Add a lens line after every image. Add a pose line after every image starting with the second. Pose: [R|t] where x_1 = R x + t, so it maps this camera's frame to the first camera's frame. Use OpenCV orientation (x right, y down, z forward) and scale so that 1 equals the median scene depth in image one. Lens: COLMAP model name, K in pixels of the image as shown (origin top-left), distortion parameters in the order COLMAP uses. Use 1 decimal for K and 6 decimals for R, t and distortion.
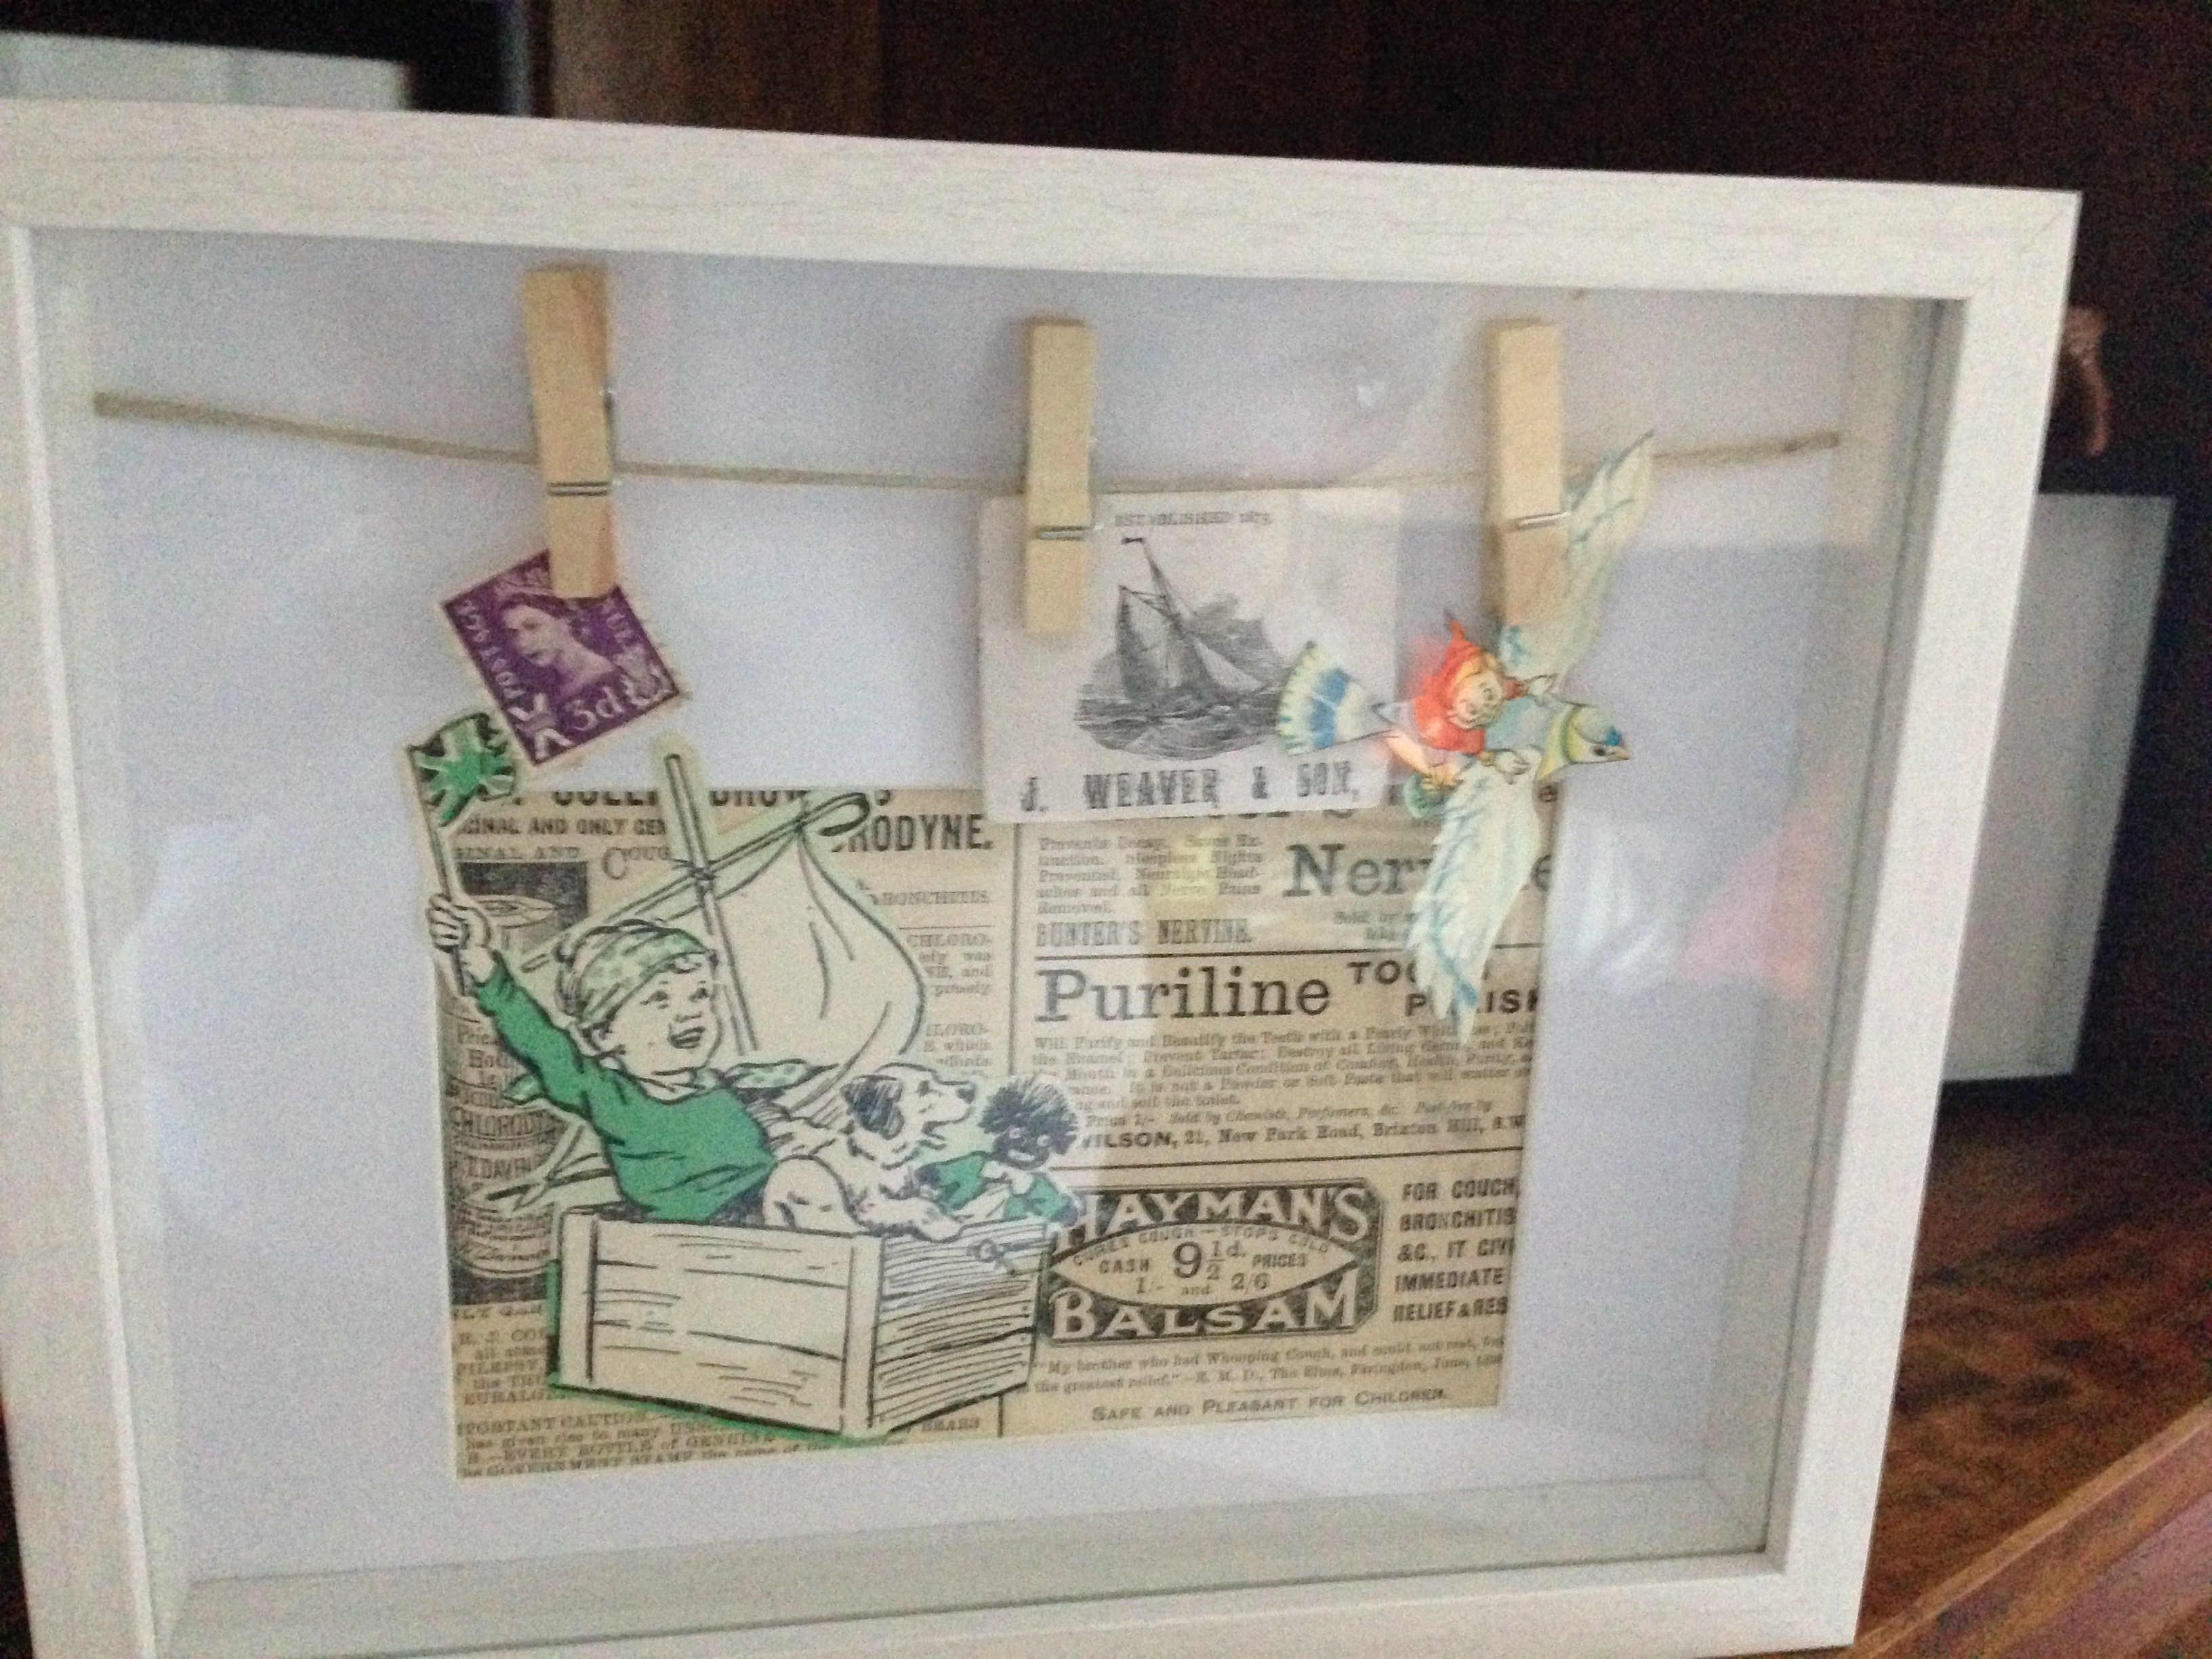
lens RADIAL K [[2103.0, 0, 1098.5], [0, 2103.0, 841.3], [0, 0, 1]] dist [-0.030556, 0.000000]
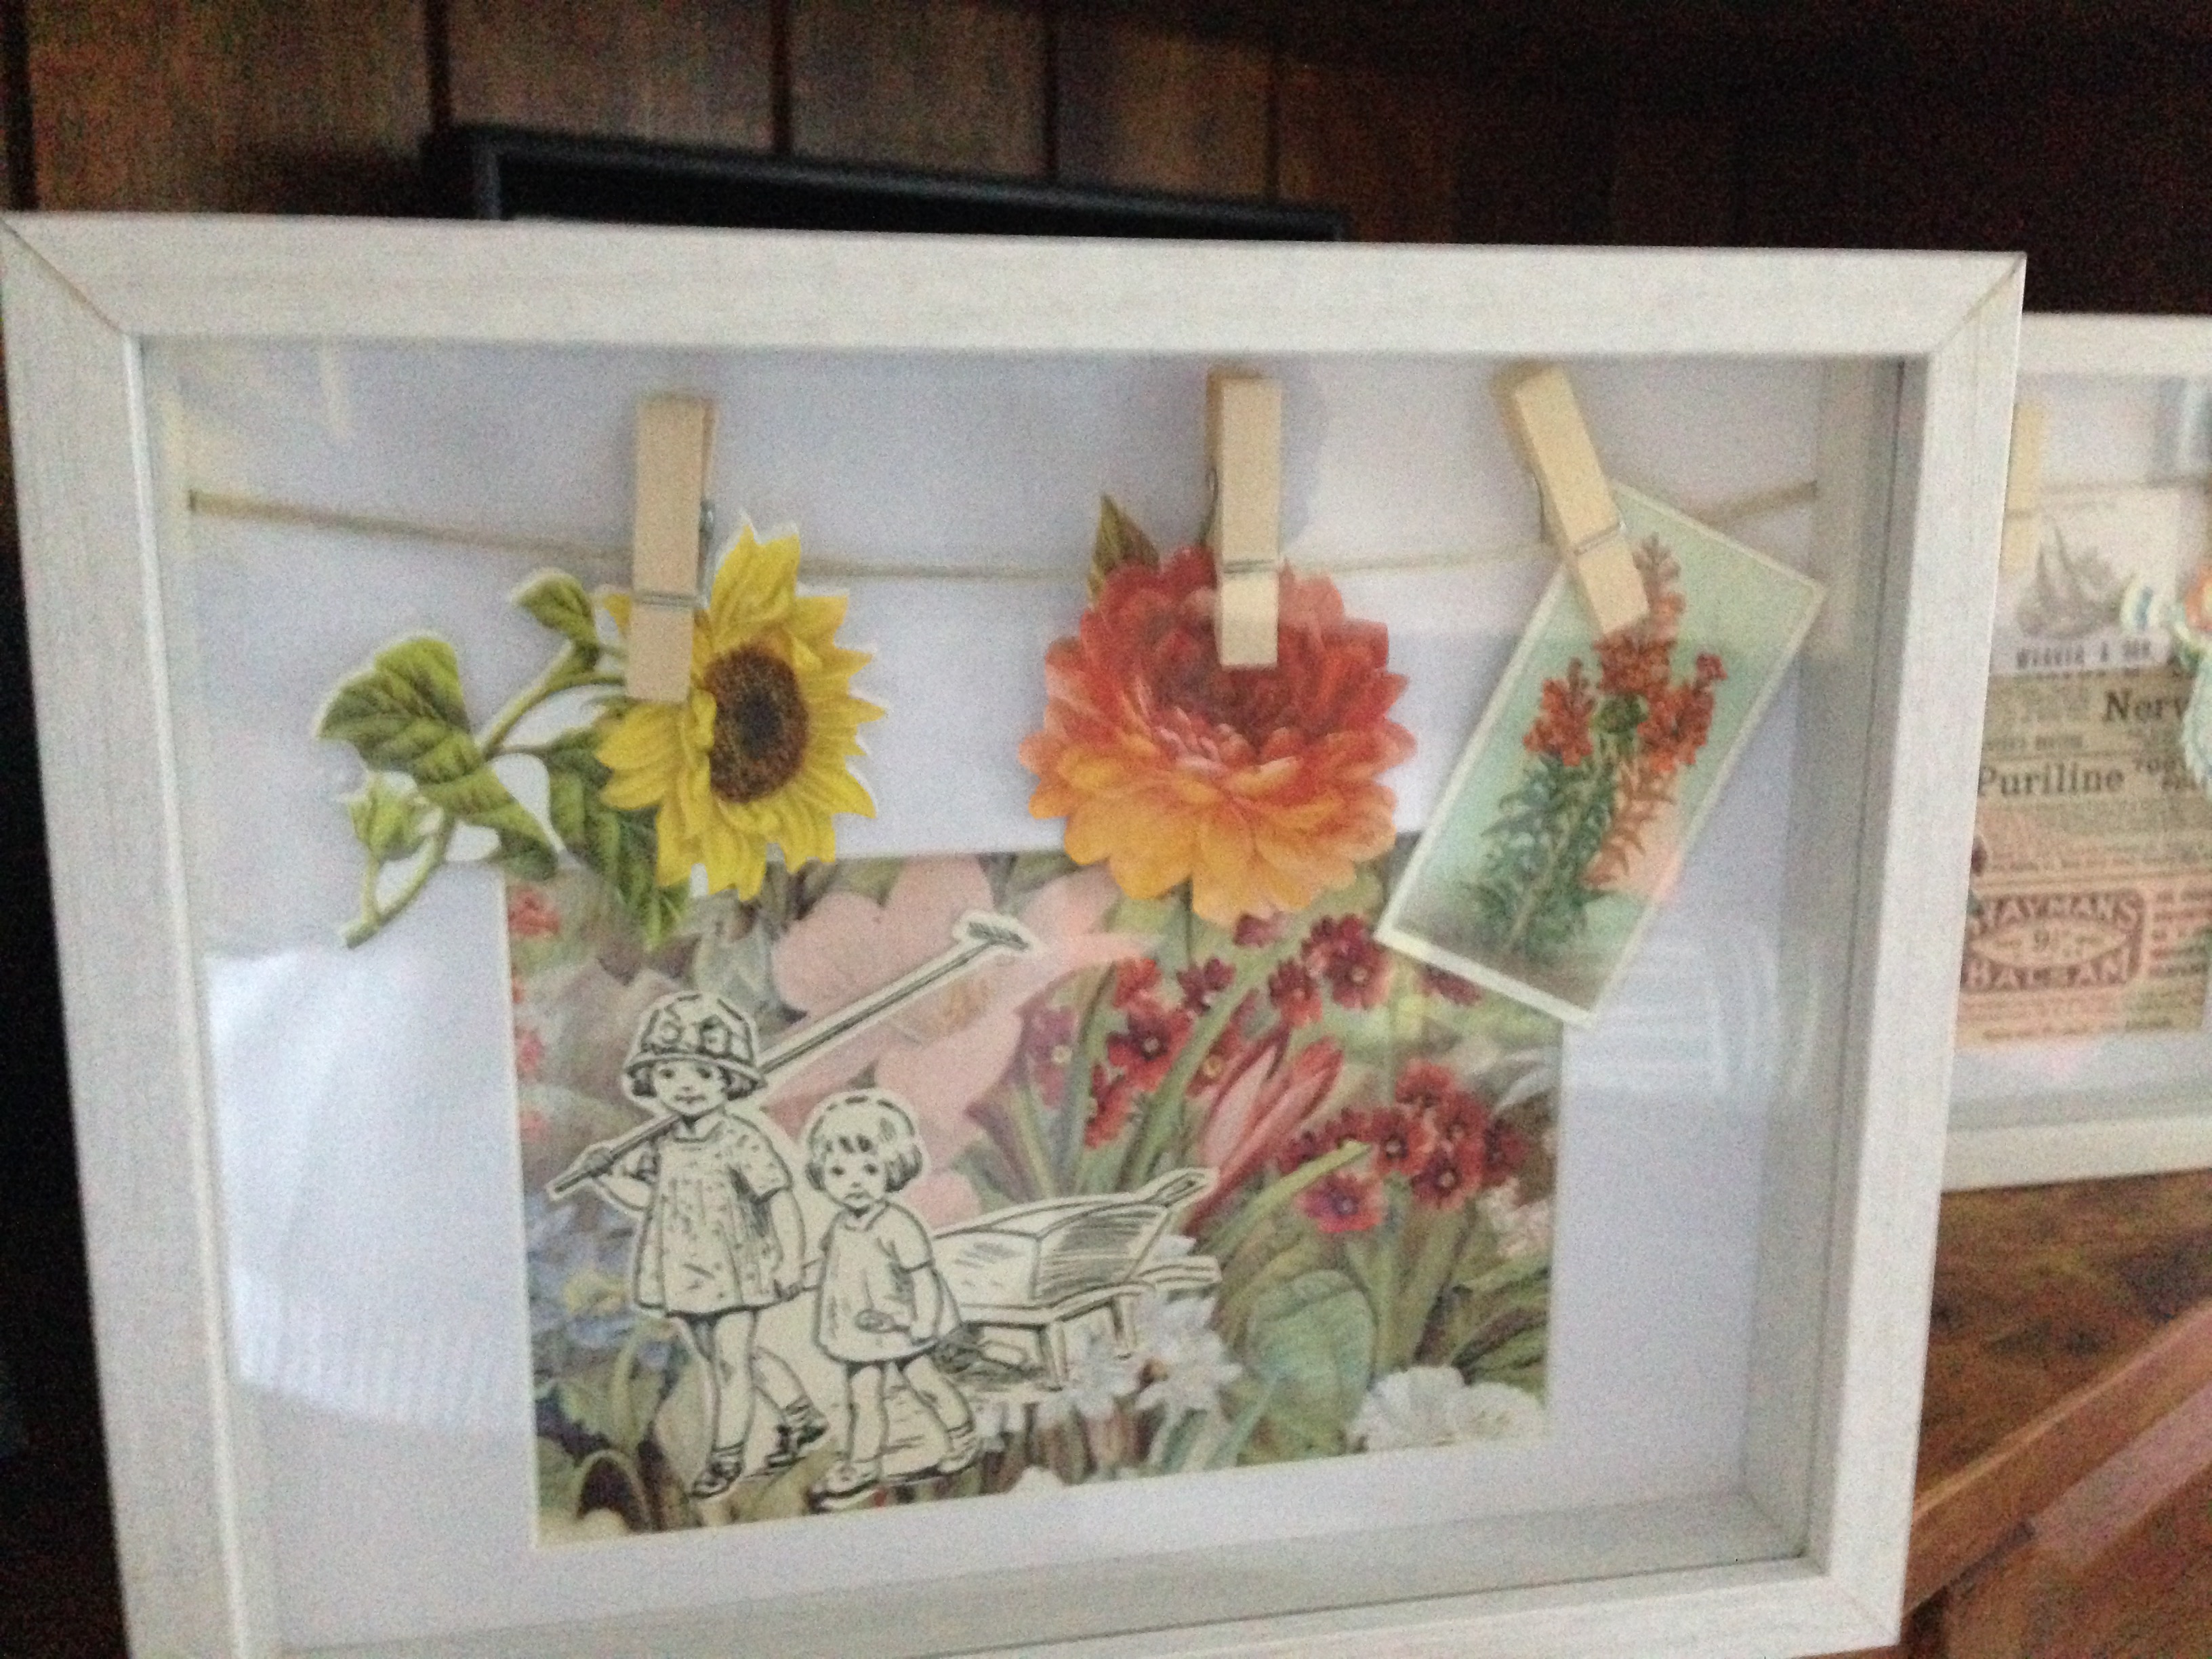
lens RADIAL K [[2103.0, 0, 1111.3], [0, 2103.0, 814.4], [0, 0, 1]] dist [-0.030556, 0.000000]
pose [[0.998903, -0.033312, 0.032926, -0.768077], [0.034840, 0.998287, -0.046998, 0.150935], [-0.031304, 0.048093, 0.998352, -0.683473]]
